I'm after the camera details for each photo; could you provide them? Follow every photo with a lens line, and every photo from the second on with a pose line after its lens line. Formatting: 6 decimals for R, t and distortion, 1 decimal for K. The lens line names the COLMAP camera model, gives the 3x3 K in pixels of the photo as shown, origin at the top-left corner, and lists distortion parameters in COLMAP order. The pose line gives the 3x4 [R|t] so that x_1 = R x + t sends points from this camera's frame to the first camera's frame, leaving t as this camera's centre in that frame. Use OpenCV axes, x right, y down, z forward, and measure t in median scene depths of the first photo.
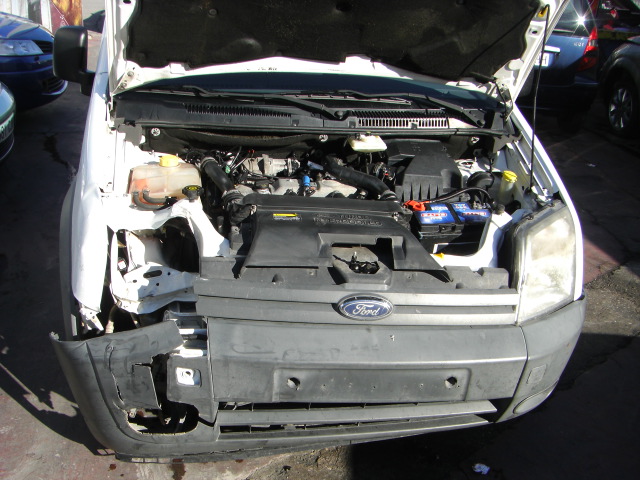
lens RADIAL K [[719.7, 0, 325.5], [0, 719.7, 279.0], [0, 0, 1]] dist [-0.155317, 0.000000]
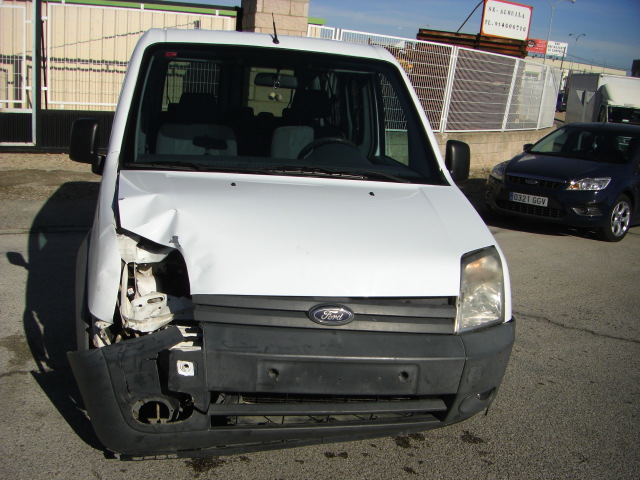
lens RADIAL K [[719.7, 0, 309.8], [0, 719.7, 271.6], [0, 0, 1]] dist [-0.155317, 0.000000]
pose [[0.999692, -0.007061, 0.023786, -0.009960], [0.011918, 0.977469, -0.210741, 0.215283], [-0.021762, 0.210960, 0.977252, -0.209608]]
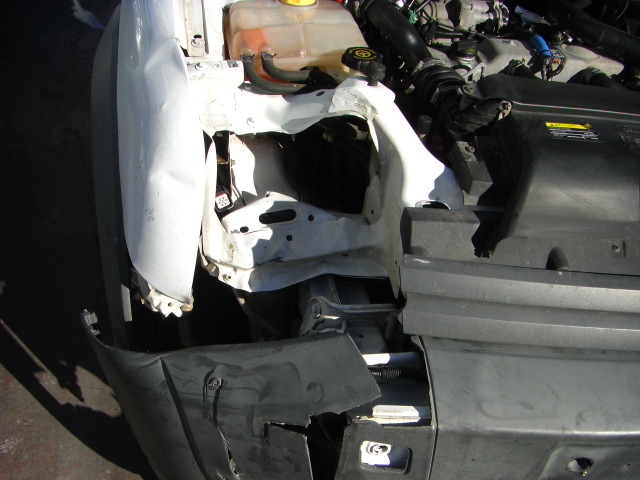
lens RADIAL K [[719.0, 0, 314.6], [0, 719.0, 282.9], [0, 0, 1]] dist [-0.140851, 0.000000]
pose [[0.999290, 0.037680, -0.000347, -0.224381], [-0.036578, 0.972181, 0.231358, -0.087741], [0.009055, -0.231181, 0.972869, 0.494624]]
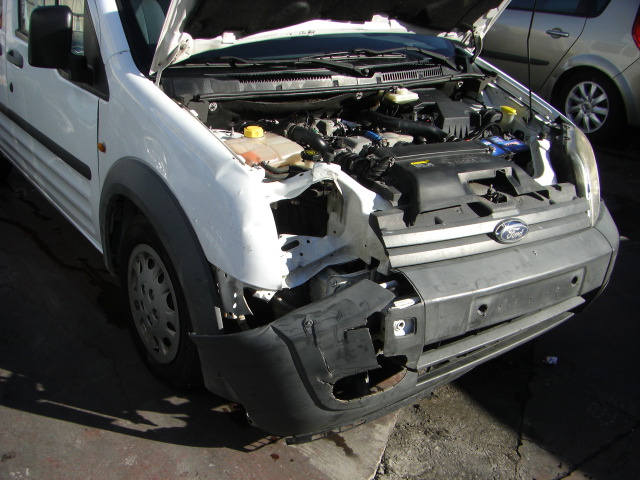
lens RADIAL K [[719.7, 0, 309.4], [0, 719.7, 273.8], [0, 0, 1]] dist [-0.155317, 0.000000]
pose [[0.900922, -0.209903, 0.379843, -0.628314], [0.202733, 0.977438, 0.059289, -0.023704], [-0.383718, 0.023592, 0.923149, 0.095612]]
